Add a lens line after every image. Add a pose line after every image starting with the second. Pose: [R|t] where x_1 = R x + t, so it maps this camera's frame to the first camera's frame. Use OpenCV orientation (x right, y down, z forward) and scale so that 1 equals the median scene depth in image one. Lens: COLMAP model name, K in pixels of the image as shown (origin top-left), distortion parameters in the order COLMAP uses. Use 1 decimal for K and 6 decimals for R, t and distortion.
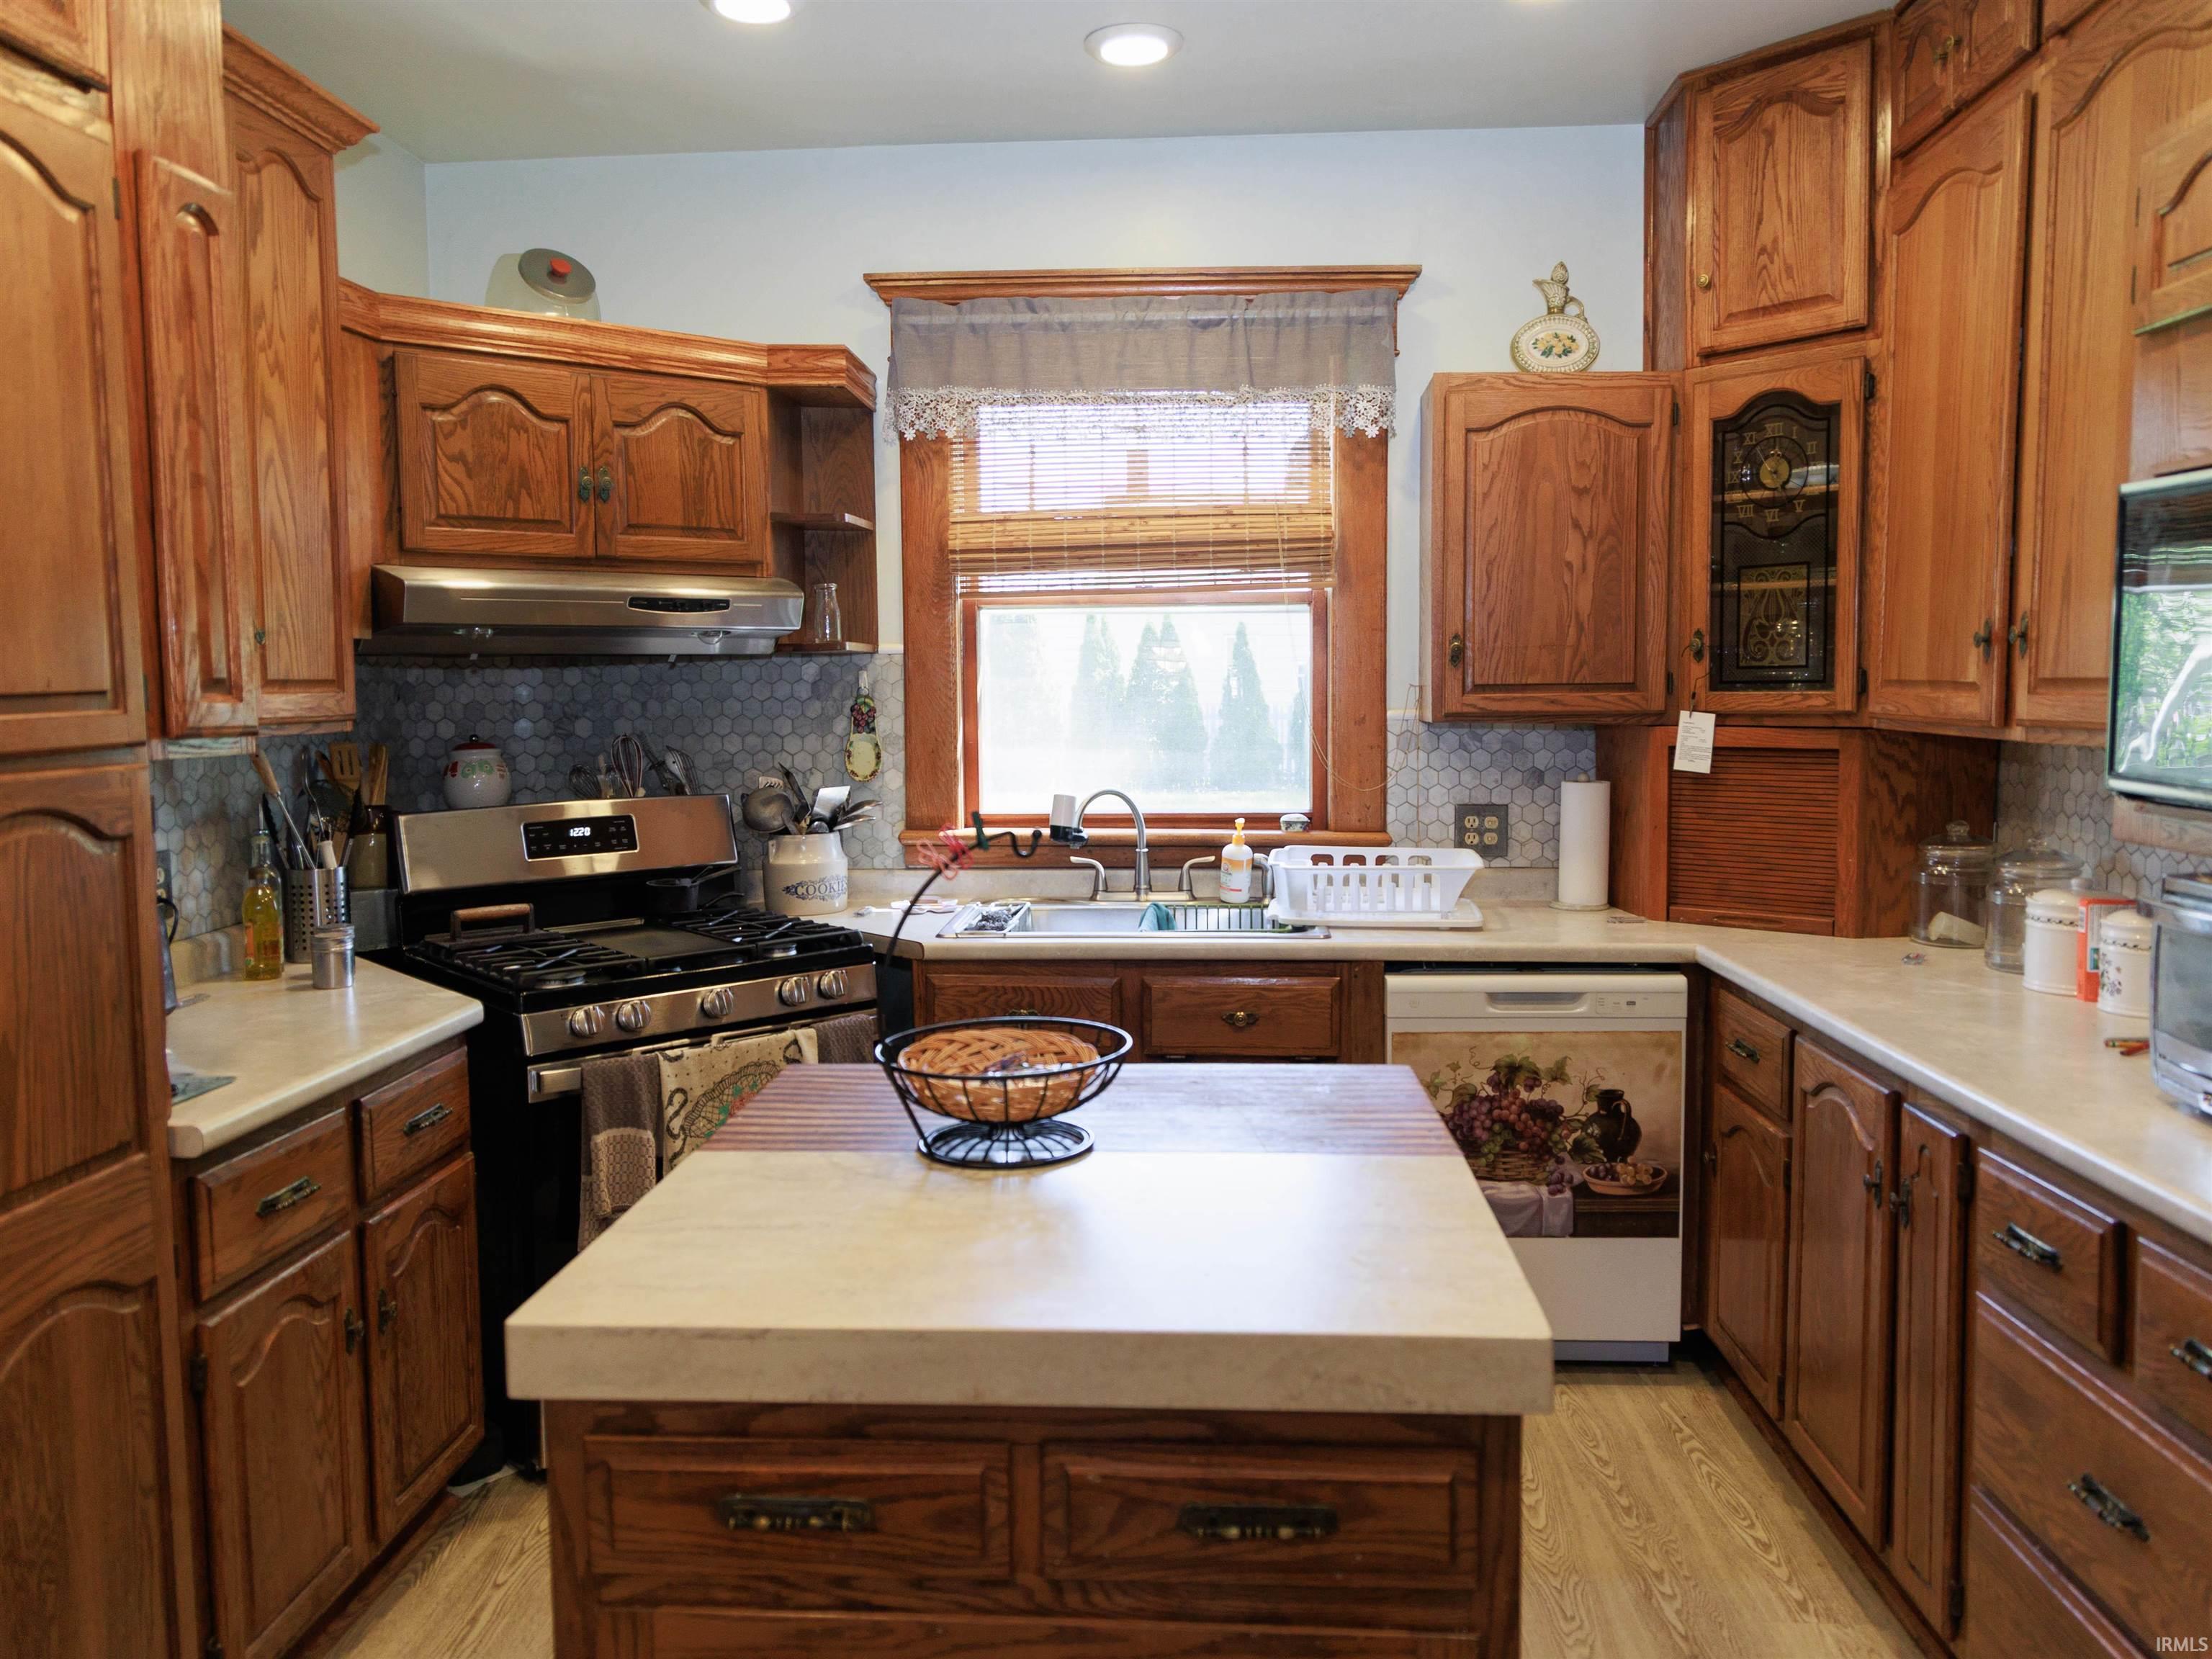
lens RADIAL K [[1699.7, 0, 1102.8], [0, 1699.7, 821.1], [0, 0, 1]] dist [0.006725, 0.005513]
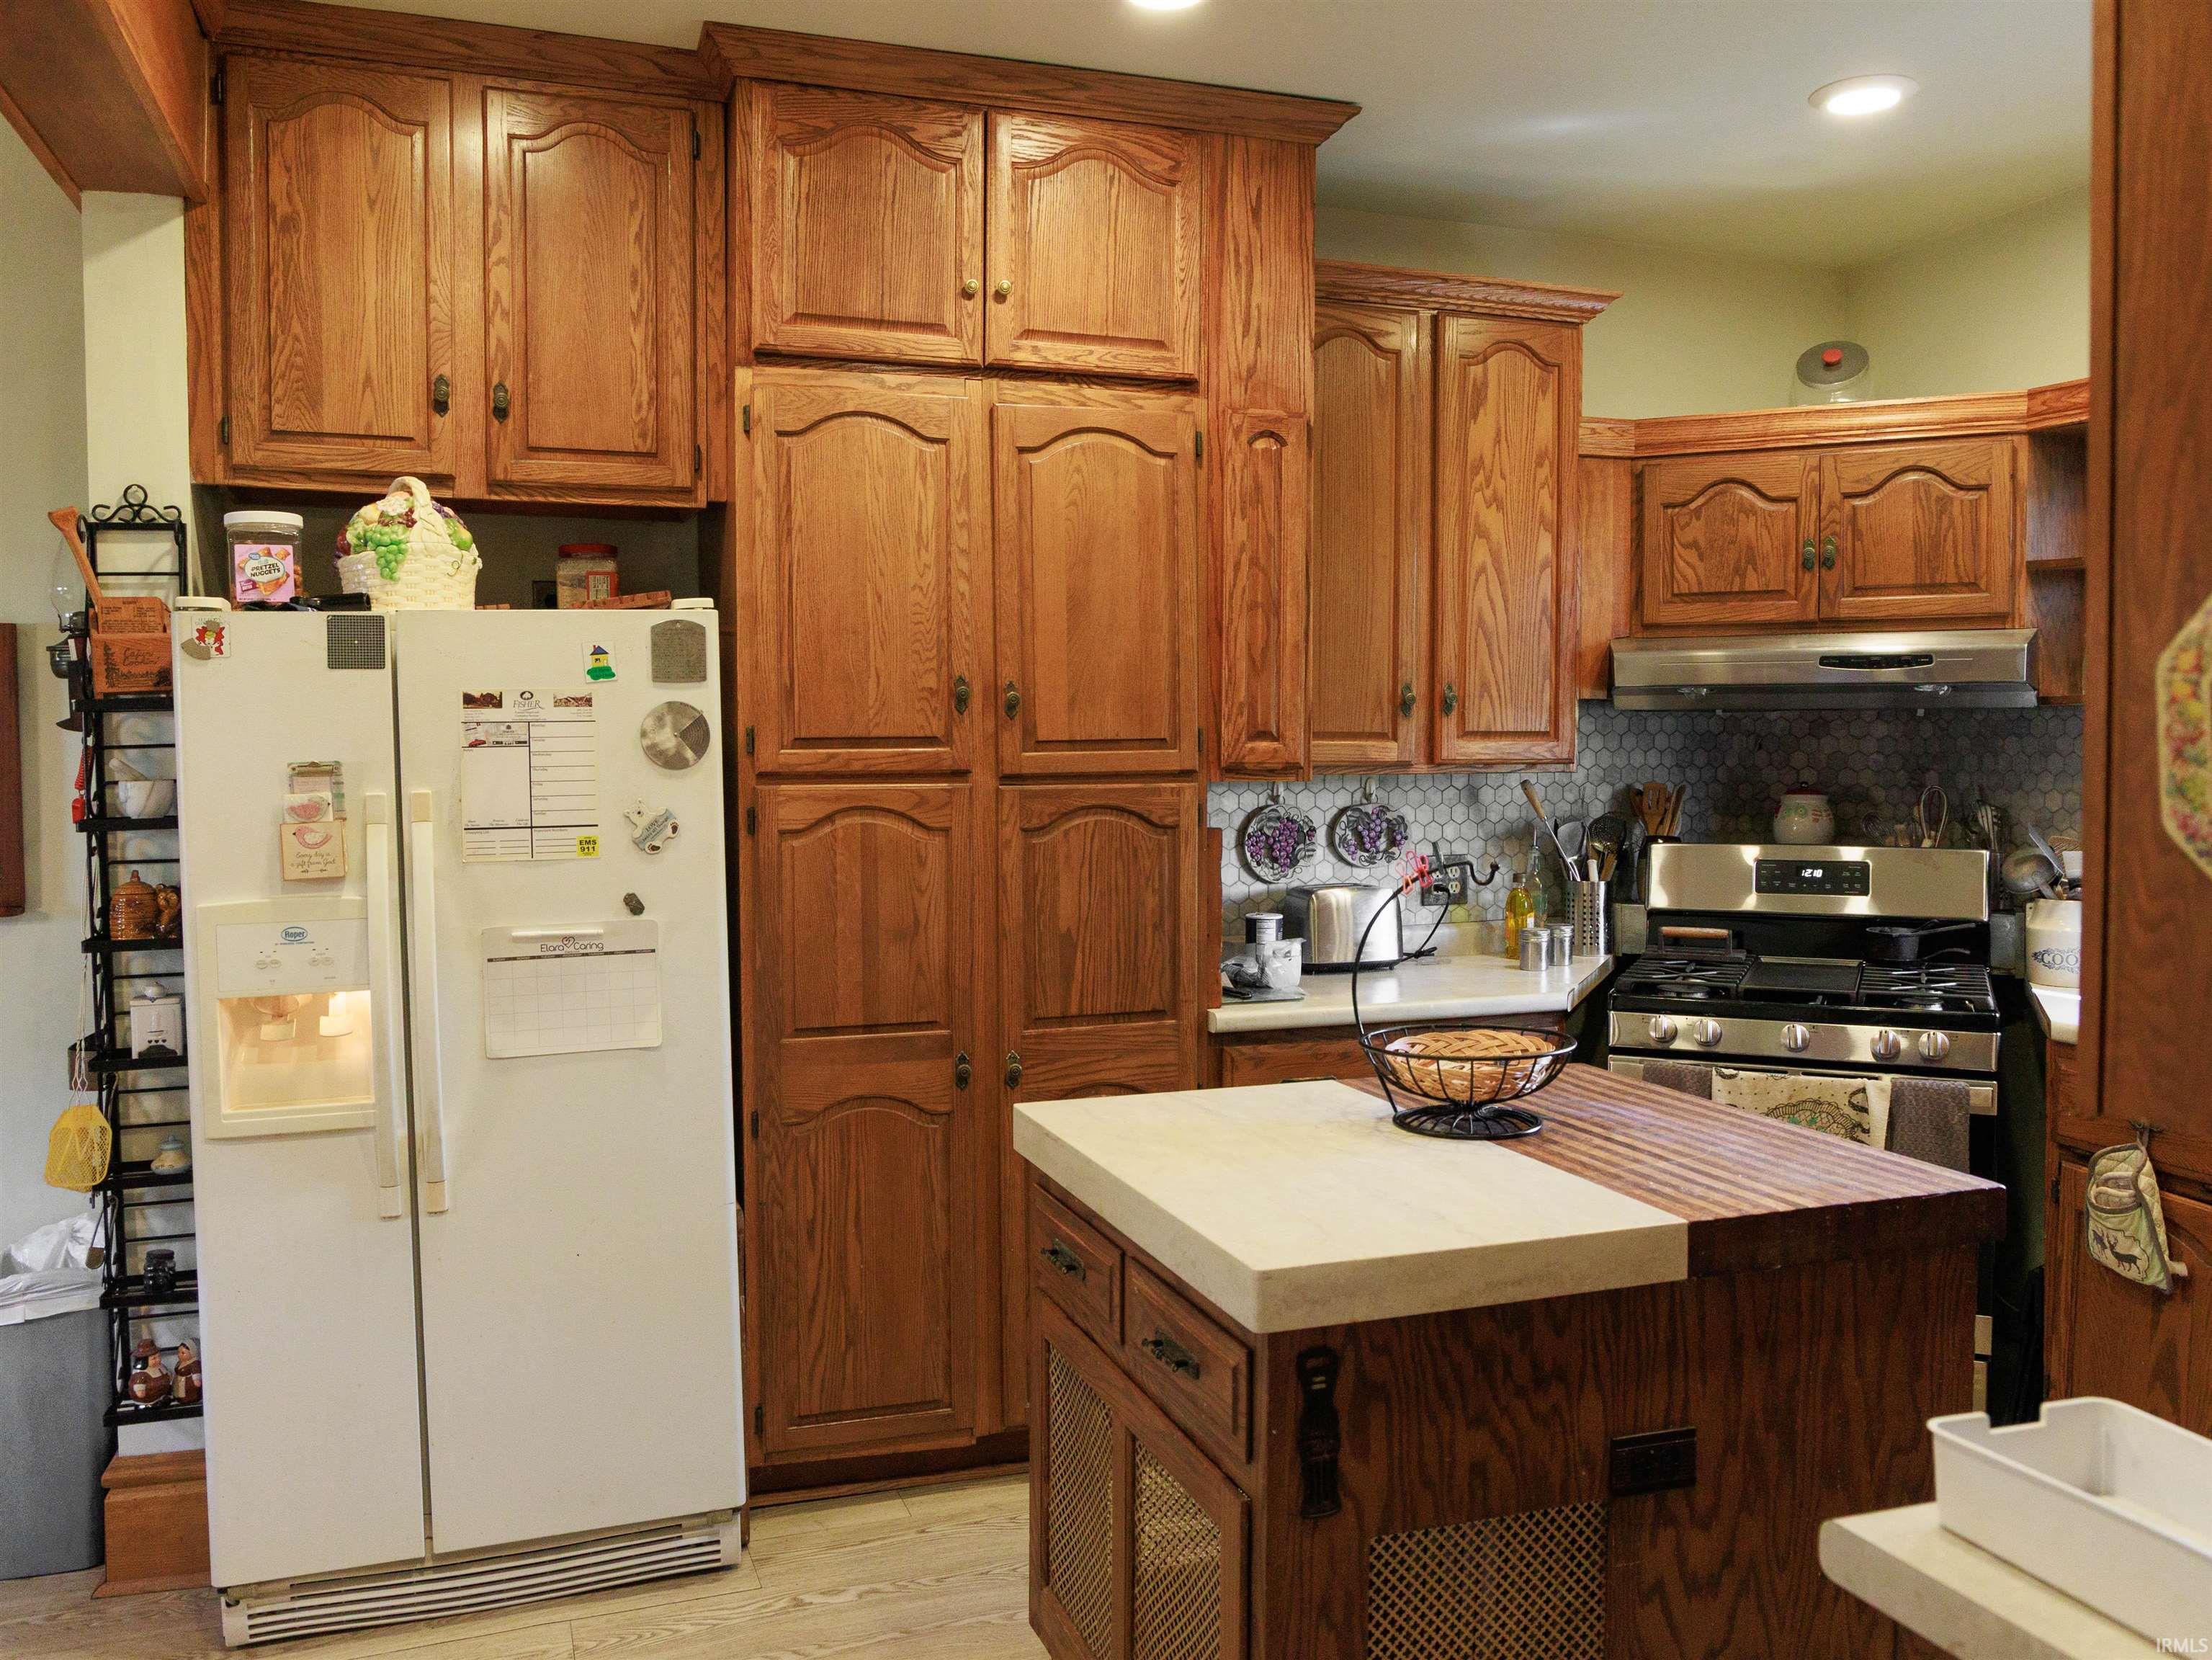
lens RADIAL K [[1746.7, 0, 1104.2], [0, 1746.7, 811.2], [0, 0, 1]] dist [-0.033201, 0.002742]
pose [[0.385228, 0.048776, -0.921532, 0.582469], [-0.079724, 0.996628, 0.019424, -0.020024], [0.919371, 0.065986, 0.387817, 0.168309]]
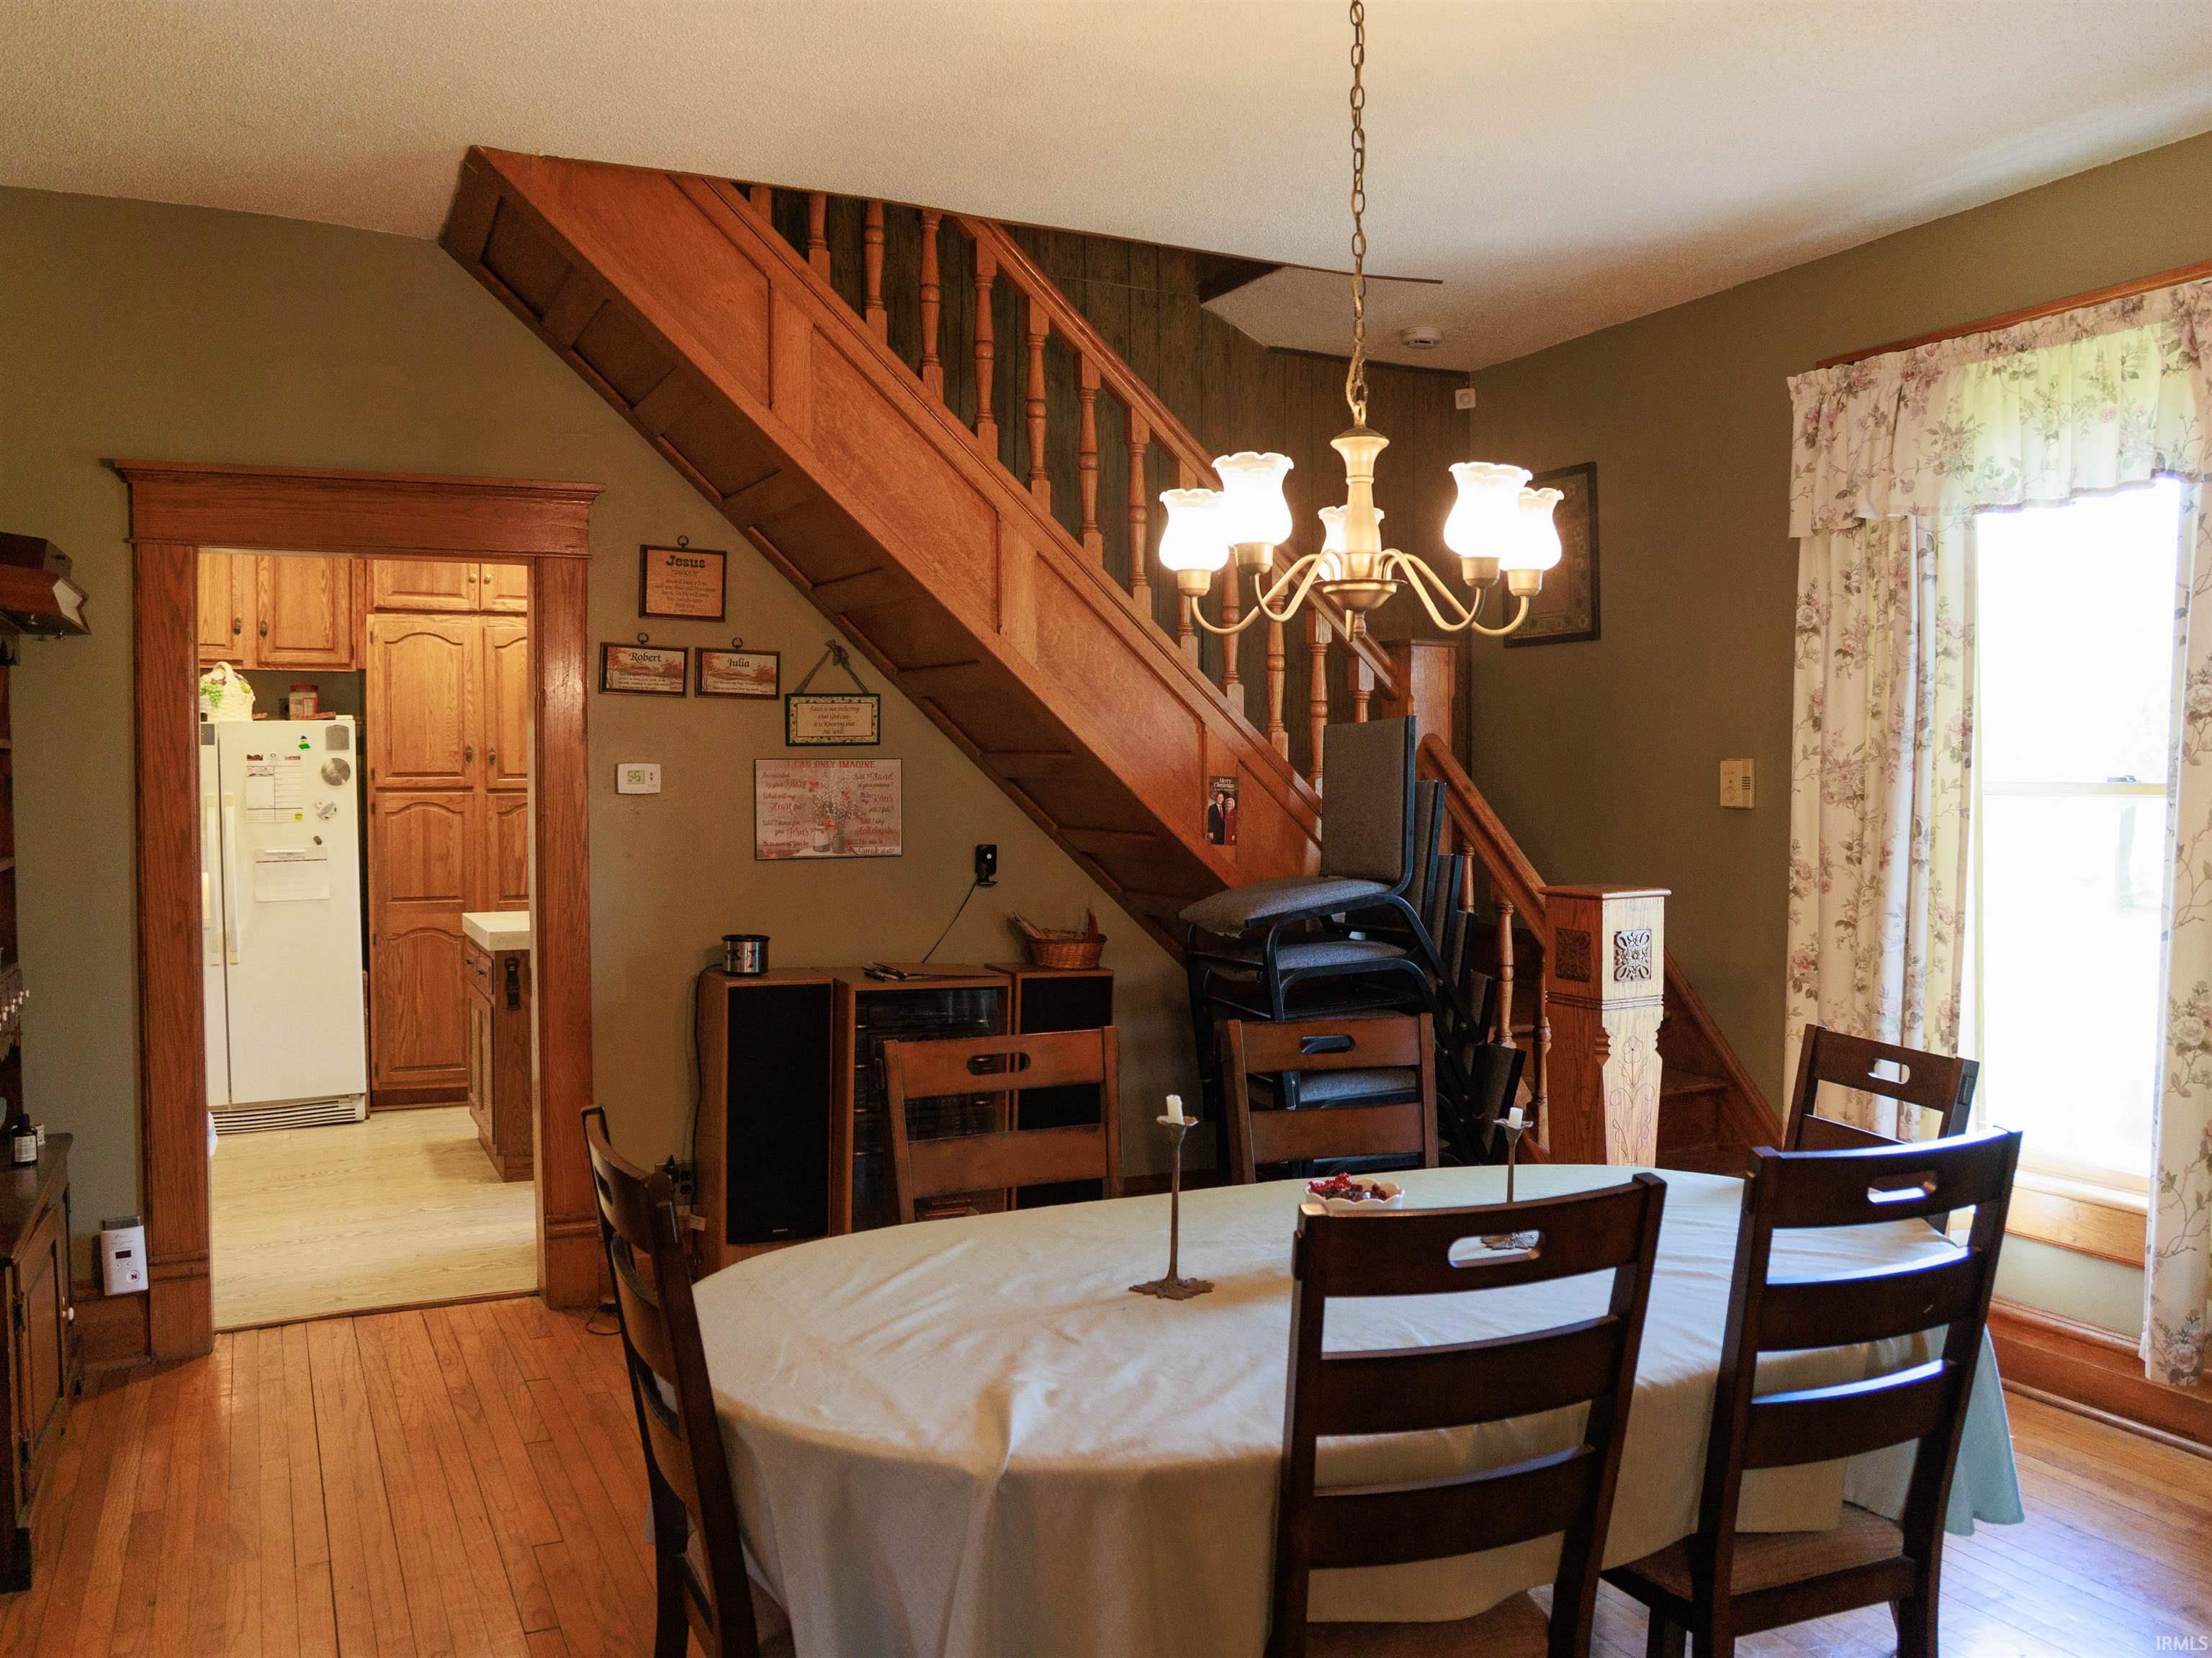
lens RADIAL K [[1740.5, 0, 1104.0], [0, 1740.5, 819.0], [0, 0, 1]] dist [-0.108331, 0.108641]
pose [[0.493311, 0.038460, -0.869002, 2.077069], [-0.081095, 0.996704, -0.001924, -0.039523], [0.866065, 0.071421, 0.494804, 0.083830]]
